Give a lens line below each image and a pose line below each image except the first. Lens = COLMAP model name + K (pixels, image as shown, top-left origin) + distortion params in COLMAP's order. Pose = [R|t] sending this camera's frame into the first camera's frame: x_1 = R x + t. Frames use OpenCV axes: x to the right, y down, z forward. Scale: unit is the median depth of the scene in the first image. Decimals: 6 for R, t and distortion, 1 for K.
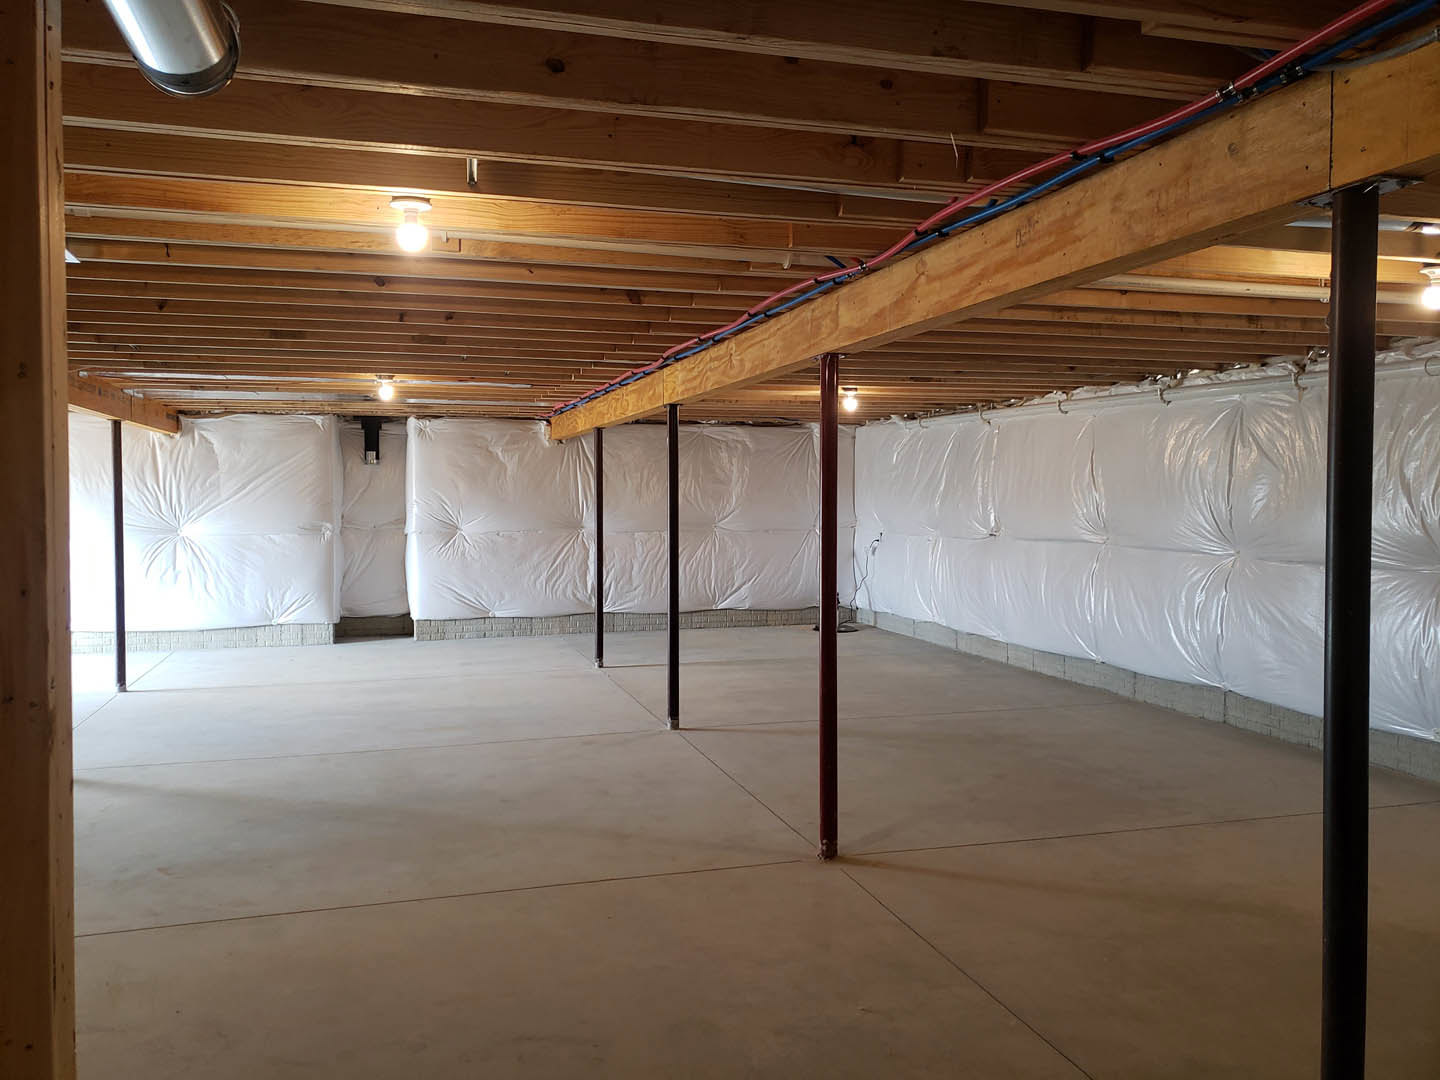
lens RADIAL K [[1105.5, 0, 720.0], [0, 1105.5, 540.0], [0, 0, 1]] dist [0.087489, -0.075364]
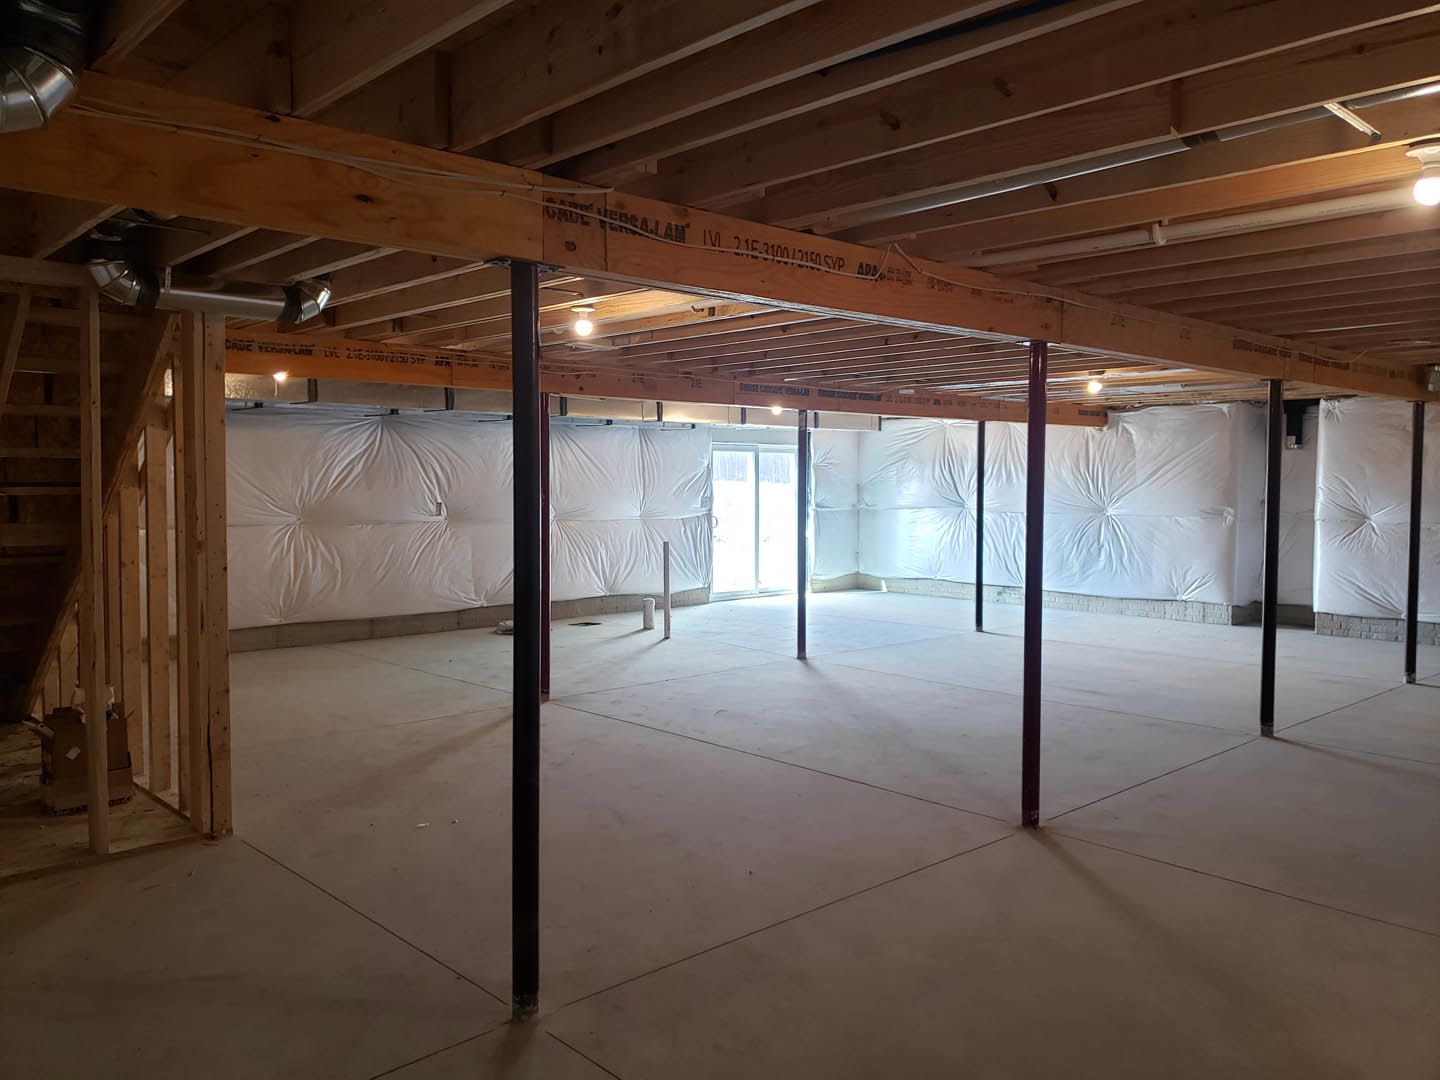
lens RADIAL K [[1105.5, 0, 720.0], [0, 1105.5, 540.0], [0, 0, 1]] dist [0.087489, -0.075364]
pose [[0.473964, 0.053949, -0.878890, 0.345432], [-0.045172, 0.998297, 0.036918, -0.002424], [0.879385, 0.022204, 0.475593, 0.100099]]
